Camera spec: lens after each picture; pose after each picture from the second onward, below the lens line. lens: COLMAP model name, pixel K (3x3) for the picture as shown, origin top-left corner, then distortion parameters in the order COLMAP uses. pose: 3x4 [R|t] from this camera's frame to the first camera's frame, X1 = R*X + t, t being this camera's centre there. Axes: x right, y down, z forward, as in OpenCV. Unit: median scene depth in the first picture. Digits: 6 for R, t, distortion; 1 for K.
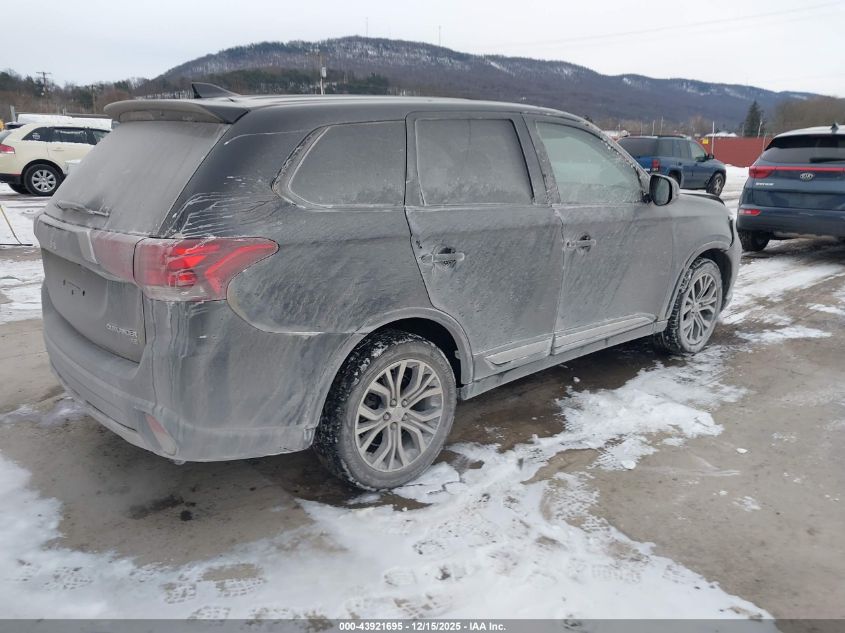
lens RADIAL K [[651.6, 0, 432.1], [0, 651.6, 312.5], [0, 0, 1]] dist [0.111342, -0.201443]
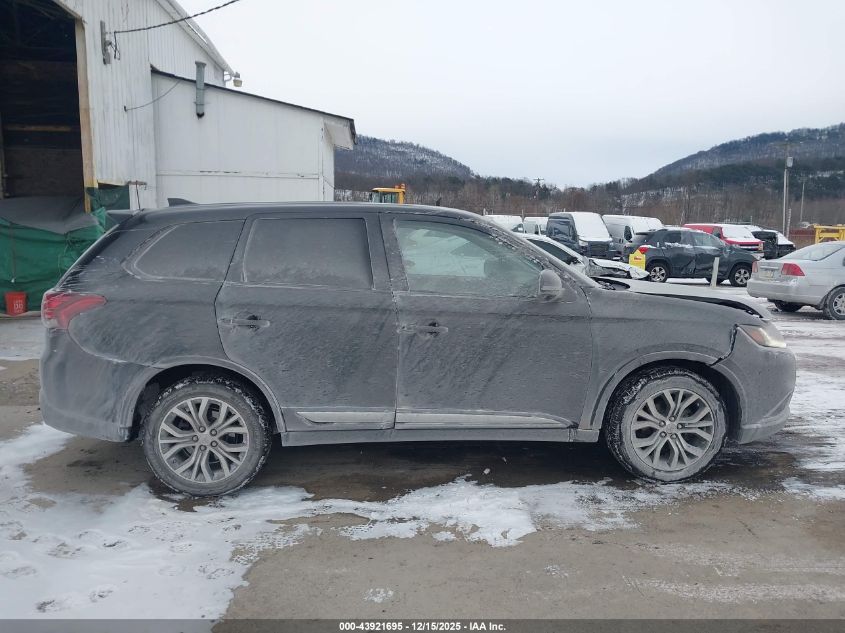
lens RADIAL K [[651.6, 0, 432.1], [0, 651.6, 312.5], [0, 0, 1]] dist [0.111342, -0.201443]
pose [[0.779211, 0.076008, -0.622136, 1.082162], [-0.159726, 0.983927, -0.079845, -0.057827], [0.606068, 0.161587, 0.778827, 0.207614]]
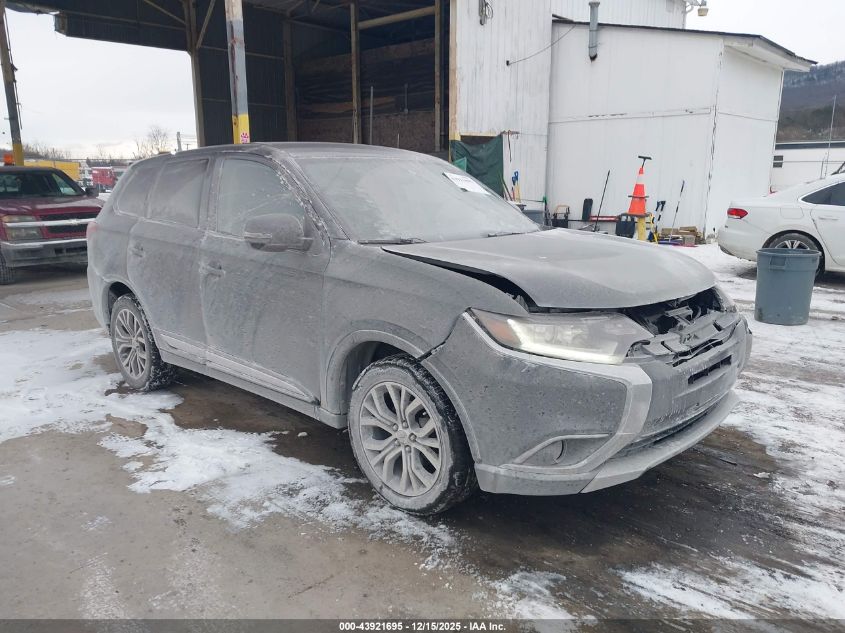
lens RADIAL K [[659.5, 0, 421.8], [0, 659.5, 297.9], [0, 0, 1]] dist [0.039538, -0.049808]
pose [[0.068687, 0.170235, -0.983007, 1.582517], [-0.240310, 0.959144, 0.149311, -0.366528], [0.968263, 0.225970, 0.106789, 1.471652]]
